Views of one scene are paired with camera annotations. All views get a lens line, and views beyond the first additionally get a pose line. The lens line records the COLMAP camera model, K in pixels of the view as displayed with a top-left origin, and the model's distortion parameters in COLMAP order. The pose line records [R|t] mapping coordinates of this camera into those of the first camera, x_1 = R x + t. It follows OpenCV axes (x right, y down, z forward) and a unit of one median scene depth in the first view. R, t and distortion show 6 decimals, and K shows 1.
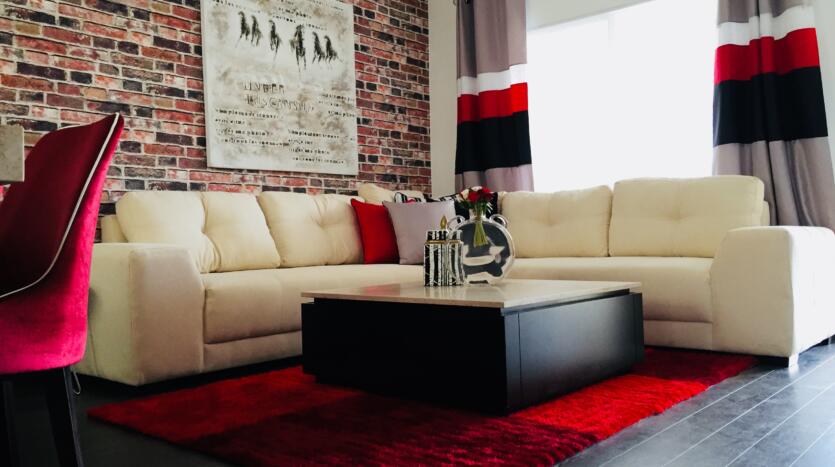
lens RADIAL K [[704.0, 0, 417.5], [0, 704.0, 233.5], [0, 0, 1]] dist [0.073200, -0.111549]
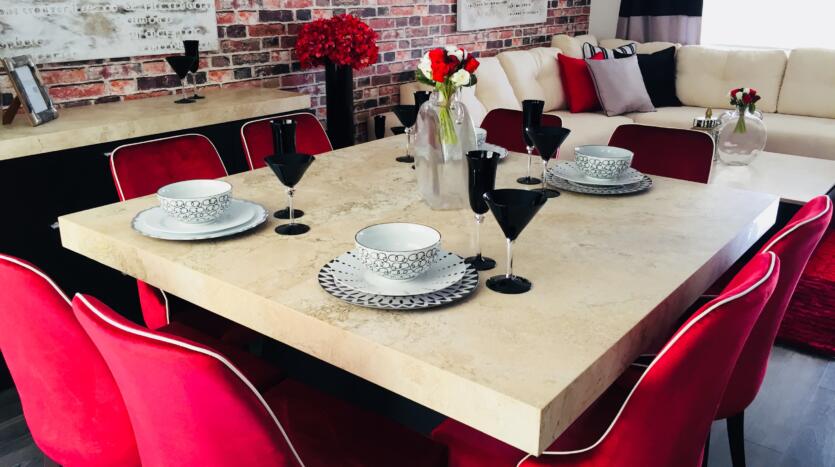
lens RADIAL K [[704.0, 0, 417.5], [0, 704.0, 233.5], [0, 0, 1]] dist [0.073200, -0.111549]
pose [[0.998716, 0.012827, 0.049014, -0.408505], [-0.028630, 0.941029, 0.337112, -0.168956], [-0.041799, -0.338083, 0.940188, -0.208914]]
